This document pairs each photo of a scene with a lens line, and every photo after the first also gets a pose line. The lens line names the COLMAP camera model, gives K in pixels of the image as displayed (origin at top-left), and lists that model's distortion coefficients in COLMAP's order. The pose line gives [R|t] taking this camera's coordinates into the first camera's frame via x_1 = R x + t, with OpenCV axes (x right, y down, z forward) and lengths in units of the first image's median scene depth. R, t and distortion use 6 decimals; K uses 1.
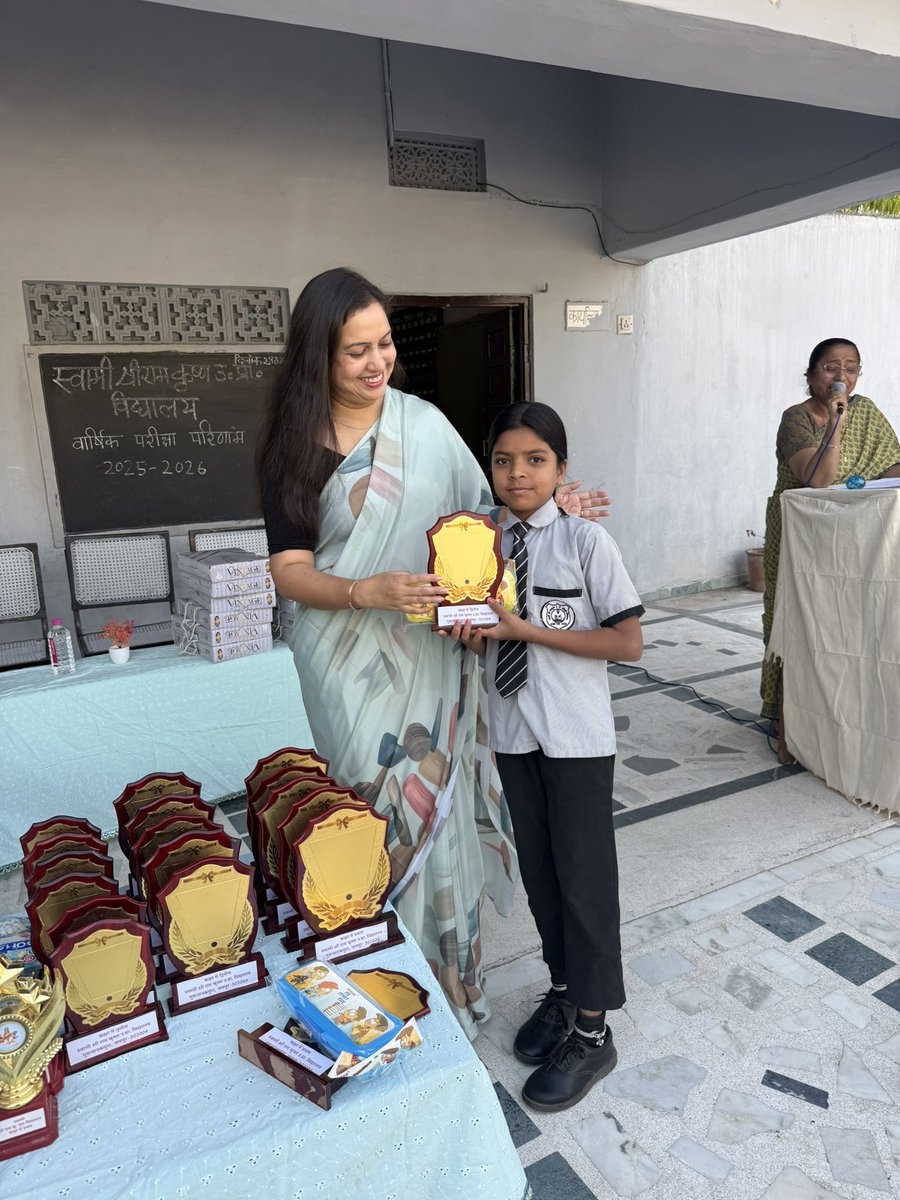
lens RADIAL K [[827.7, 0, 449.1], [0, 827.7, 612.2], [0, 0, 1]] dist [0.078325, -0.182776]
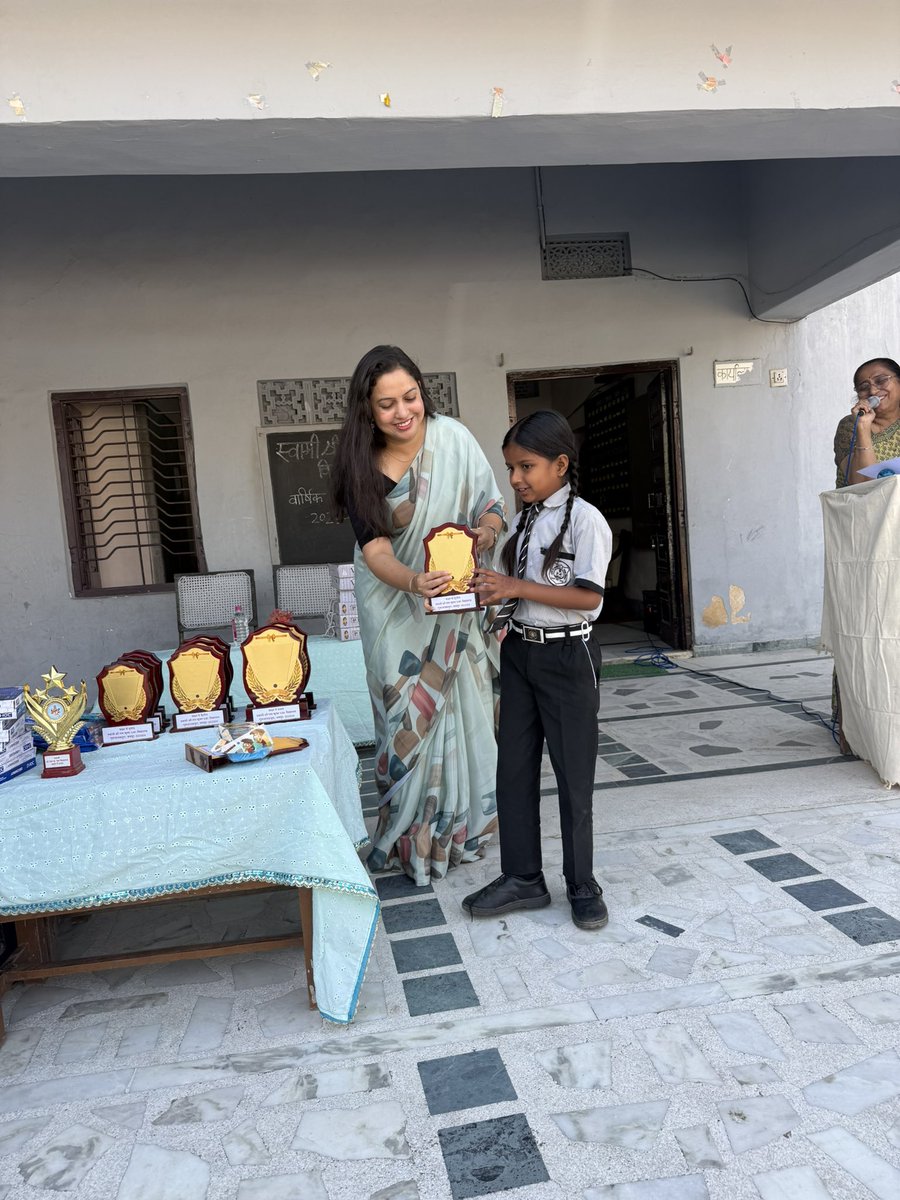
lens RADIAL K [[827.7, 0, 449.1], [0, 827.7, 612.2], [0, 0, 1]] dist [0.078325, -0.182776]
pose [[0.945872, -0.000879, -0.324538, 0.202691], [-0.035348, 0.993768, -0.105713, 0.098679], [0.322609, 0.111463, 0.939947, -0.123595]]
